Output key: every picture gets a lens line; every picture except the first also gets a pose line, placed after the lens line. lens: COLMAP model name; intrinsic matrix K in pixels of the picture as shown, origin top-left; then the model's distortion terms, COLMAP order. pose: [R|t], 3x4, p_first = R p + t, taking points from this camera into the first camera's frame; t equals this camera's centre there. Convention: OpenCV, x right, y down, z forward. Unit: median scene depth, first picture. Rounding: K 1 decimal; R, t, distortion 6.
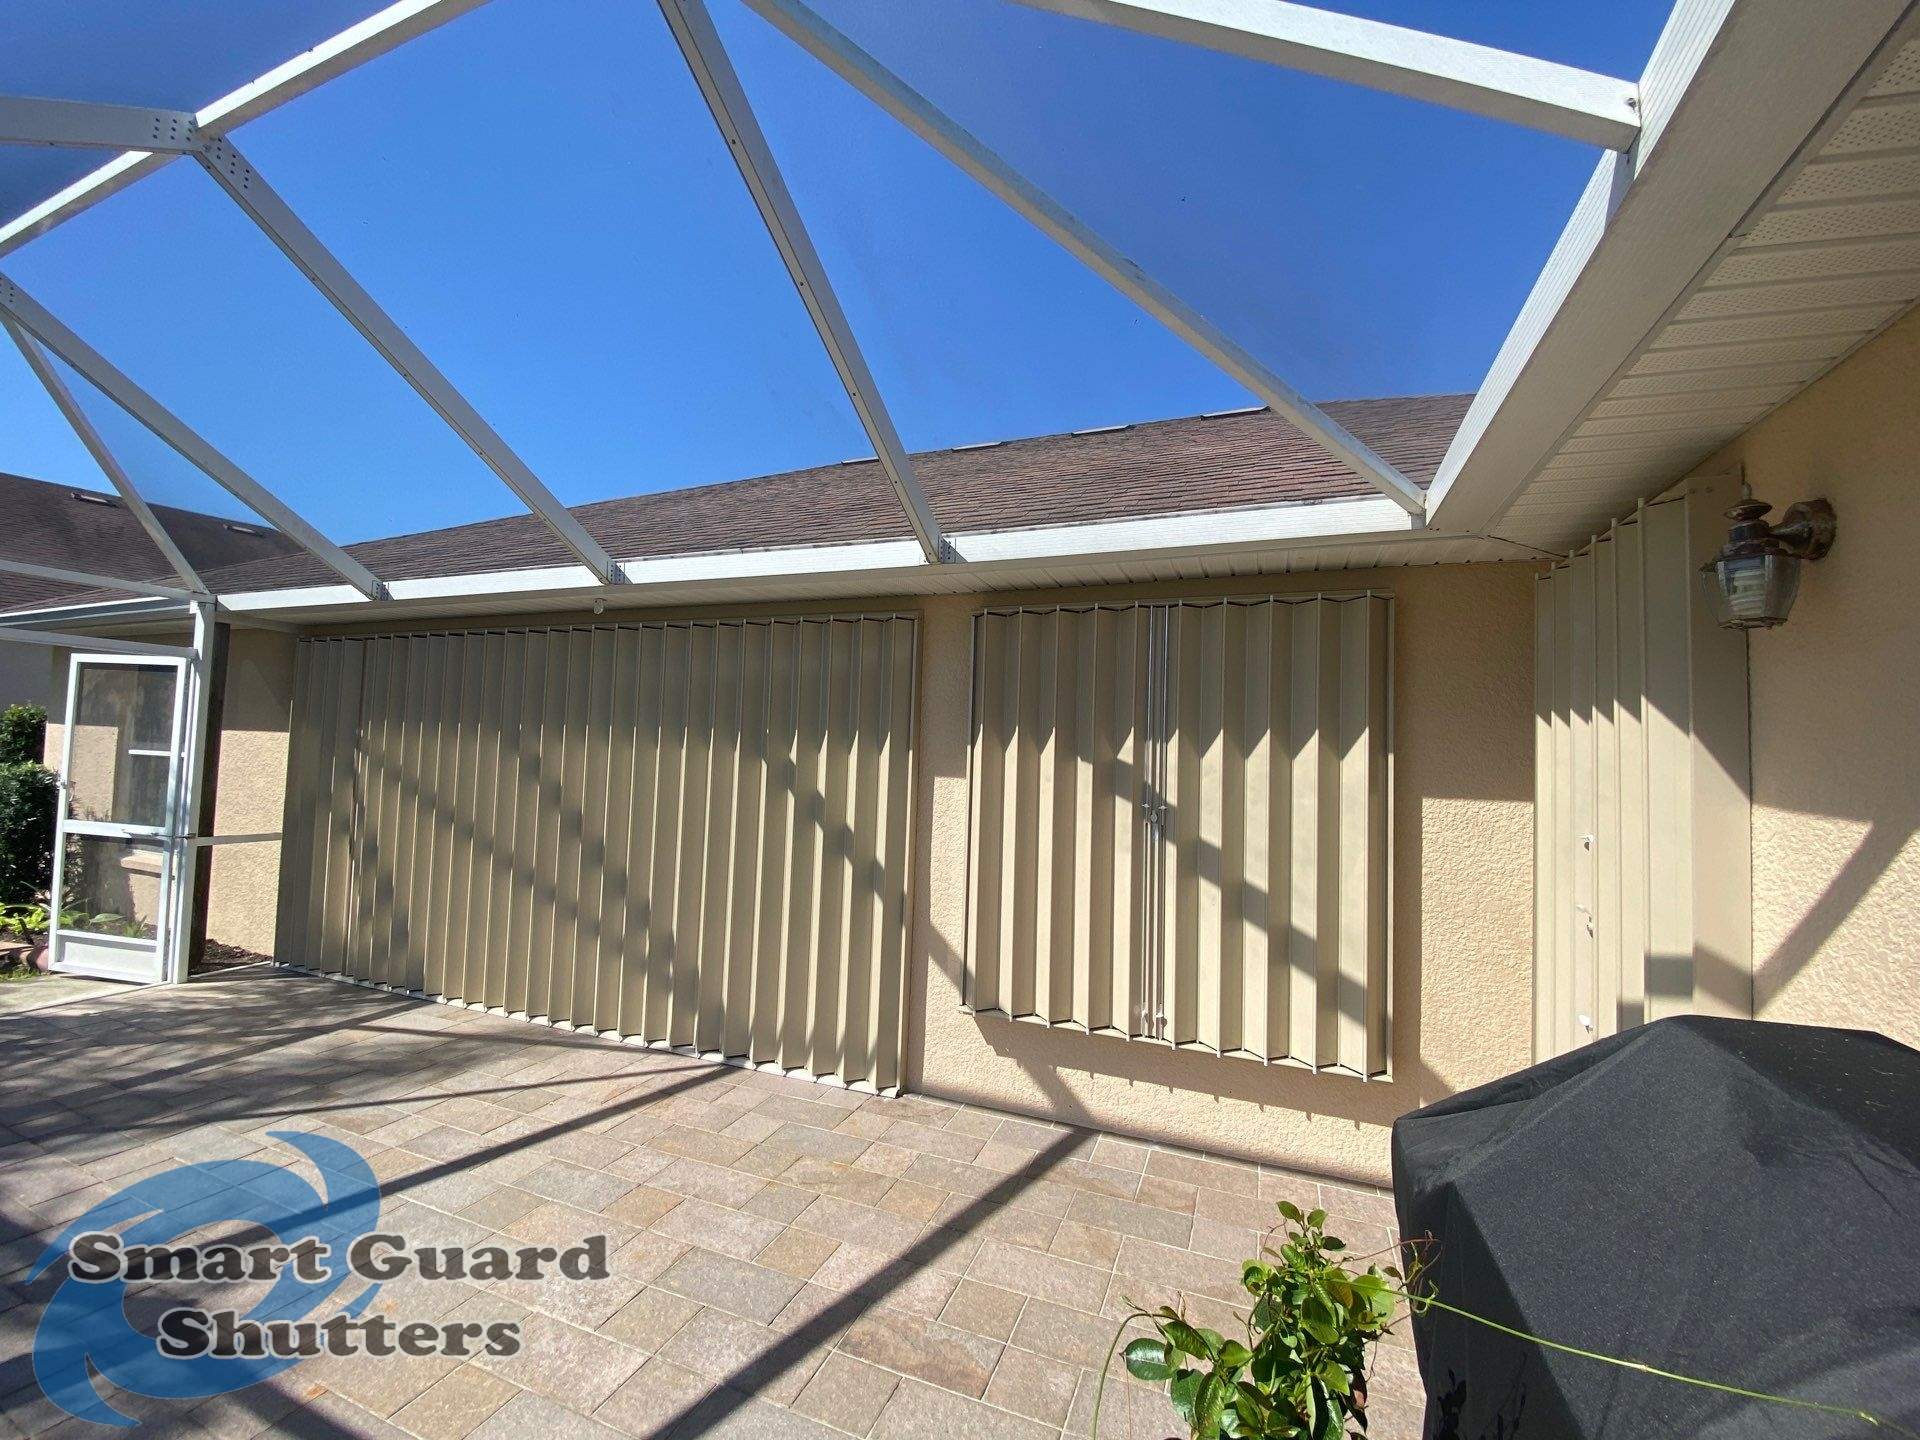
lens RADIAL K [[790.5, 0, 960.0], [0, 790.5, 720.0], [0, 0, 1]] dist [0.000546, -0.000035]
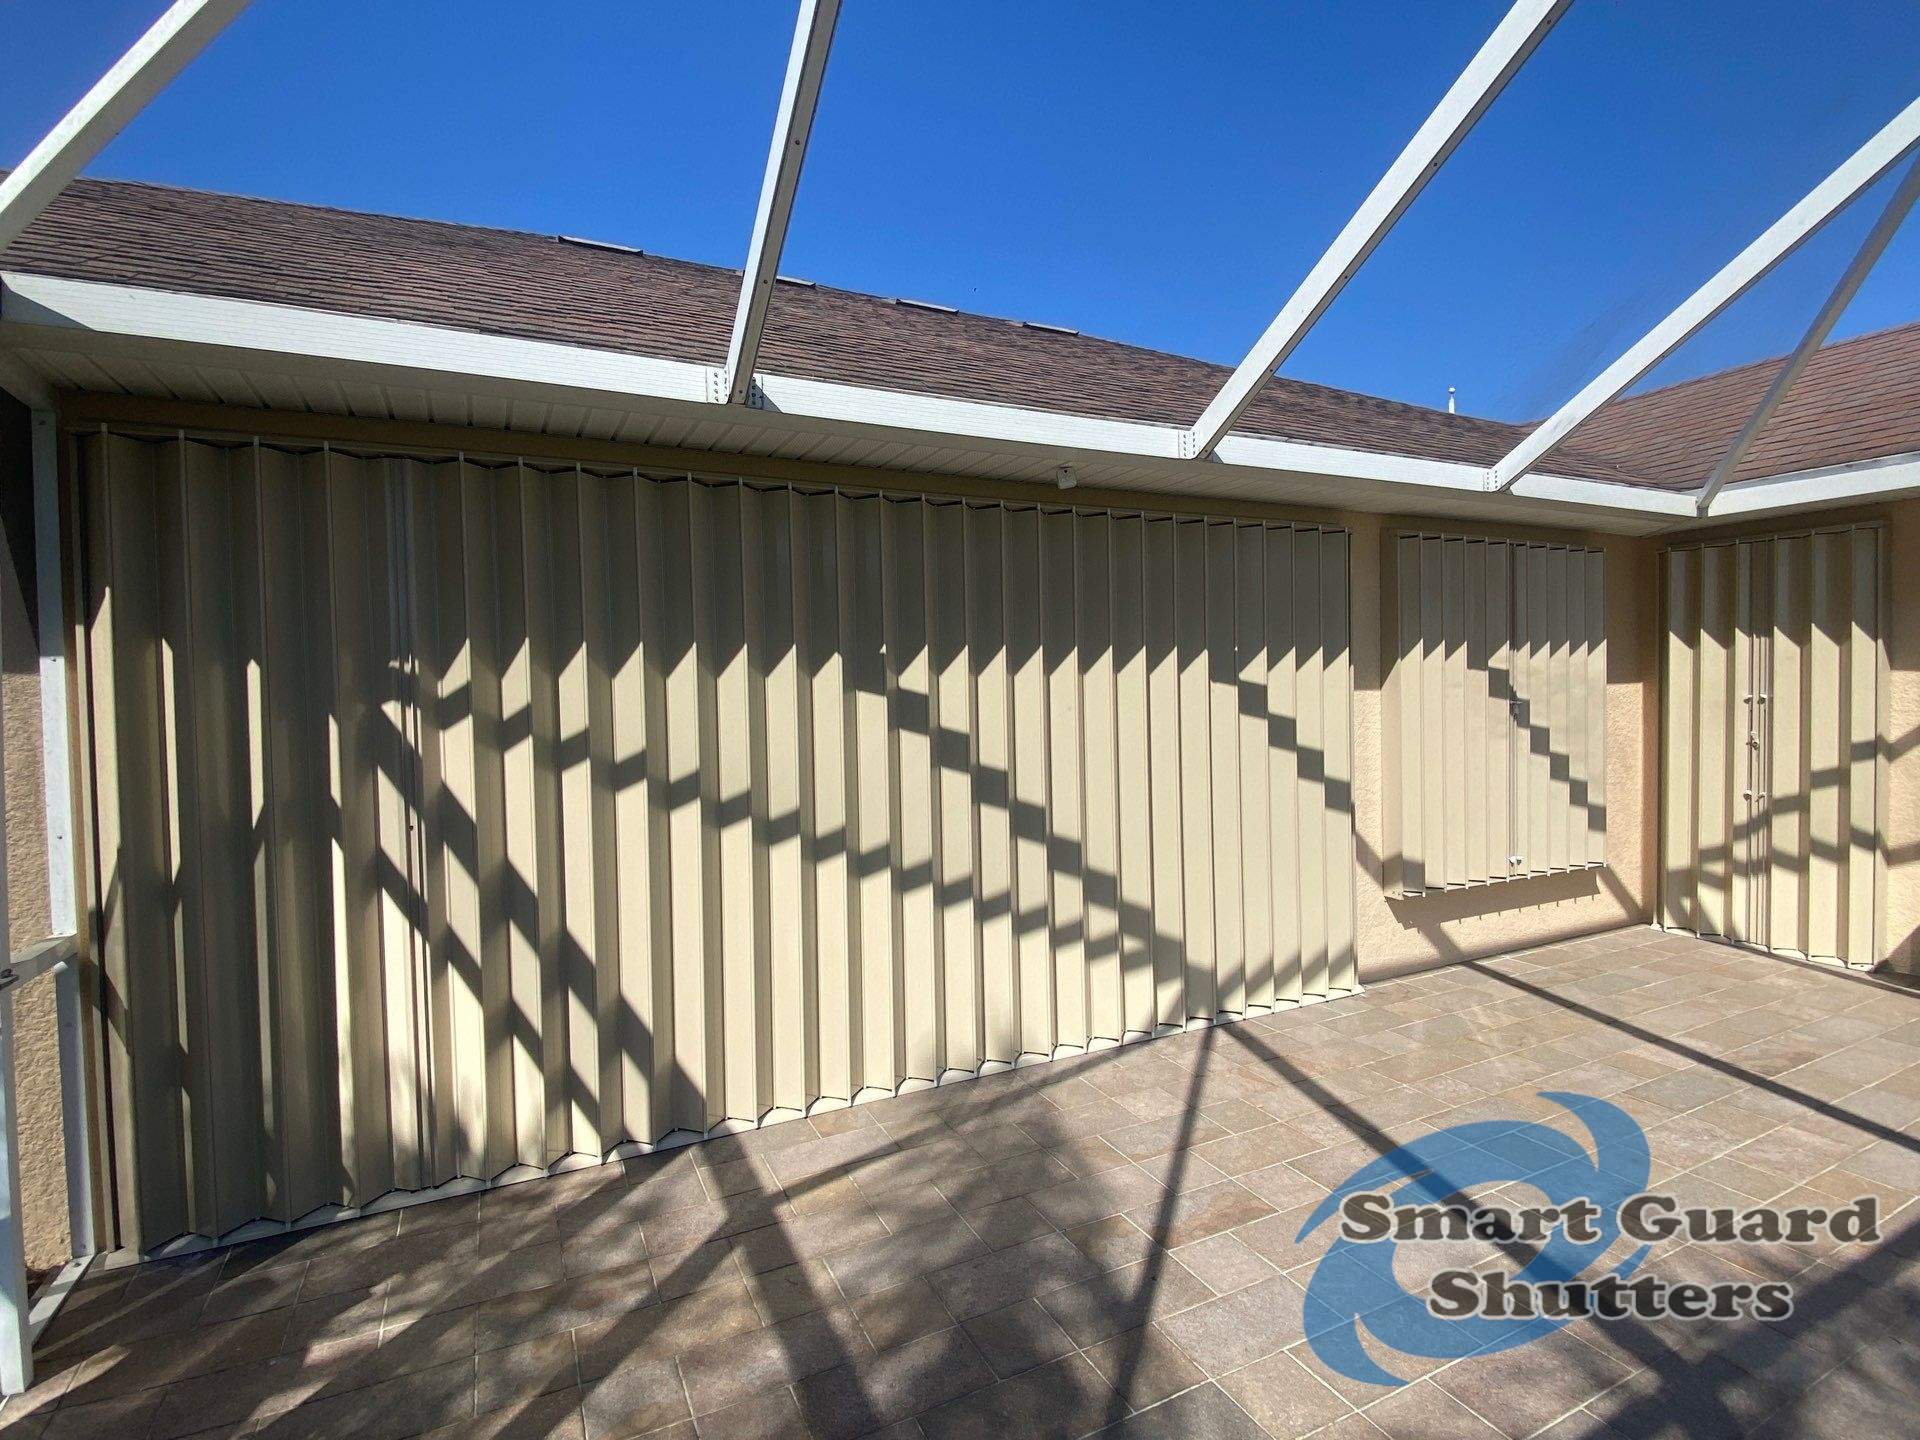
lens RADIAL K [[951.6, 0, 960.0], [0, 951.6, 720.0], [0, 0, 1]] dist [-0.004541, -0.000889]
pose [[0.668389, -0.067188, 0.740771, -1.323510], [-0.001318, 0.995803, 0.091508, -0.002272], [-0.743810, -0.062139, 0.665496, 0.554976]]
